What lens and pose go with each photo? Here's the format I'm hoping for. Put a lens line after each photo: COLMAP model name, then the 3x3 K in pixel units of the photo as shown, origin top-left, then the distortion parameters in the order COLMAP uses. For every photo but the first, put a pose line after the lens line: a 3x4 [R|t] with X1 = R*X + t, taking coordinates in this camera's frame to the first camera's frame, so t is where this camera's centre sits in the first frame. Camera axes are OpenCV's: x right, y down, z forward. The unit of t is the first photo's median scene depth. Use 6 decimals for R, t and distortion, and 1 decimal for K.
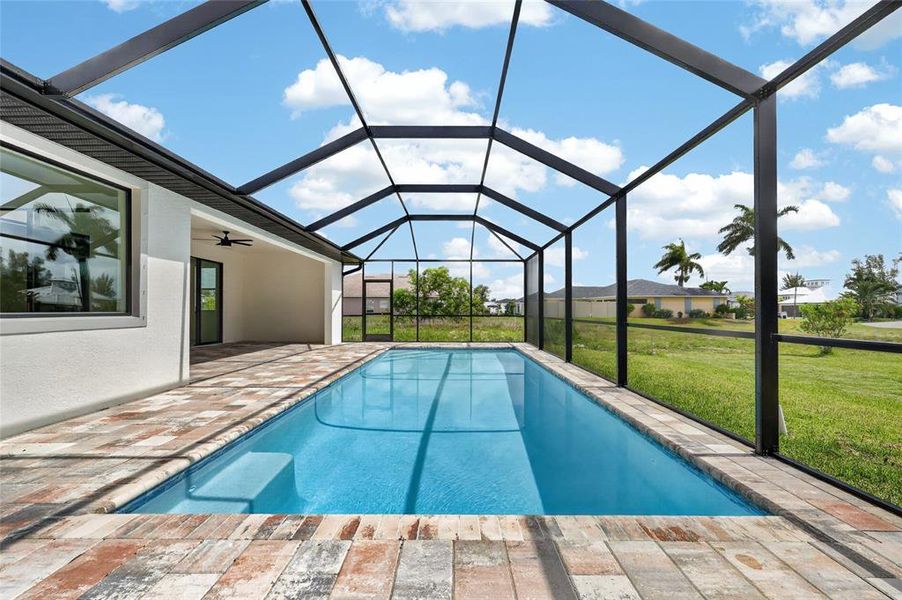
lens RADIAL K [[364.8, 0, 446.3], [0, 364.8, 308.4], [0, 0, 1]] dist [-0.002548, -0.000040]
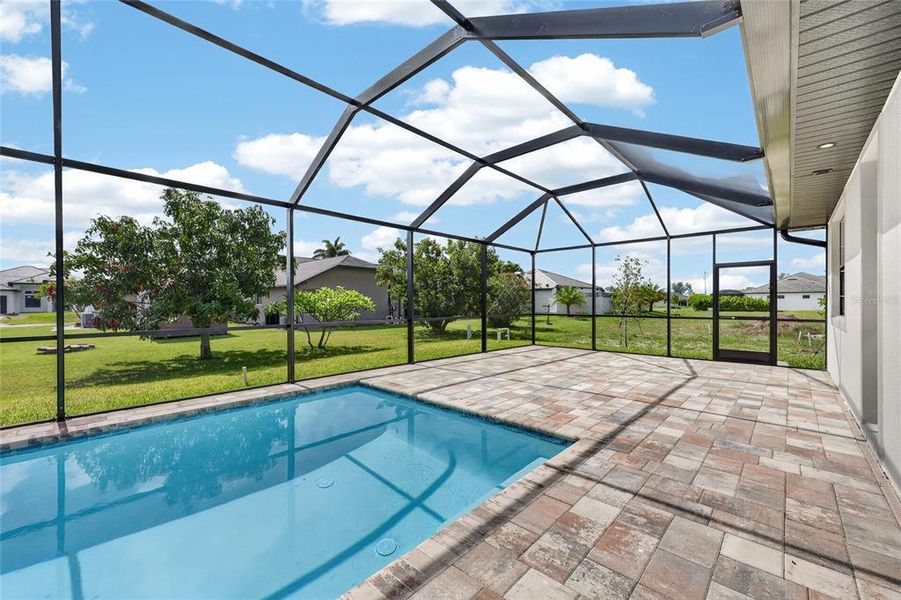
lens RADIAL K [[364.4, 0, 449.6], [0, 364.4, 299.5], [0, 0, 1]] dist [-0.002548, -0.000040]
pose [[-0.741438, 0.004518, 0.671006, -0.240718], [-0.000308, 0.999975, -0.007073, -0.011997], [-0.671022, -0.005451, -0.741418, 0.391555]]
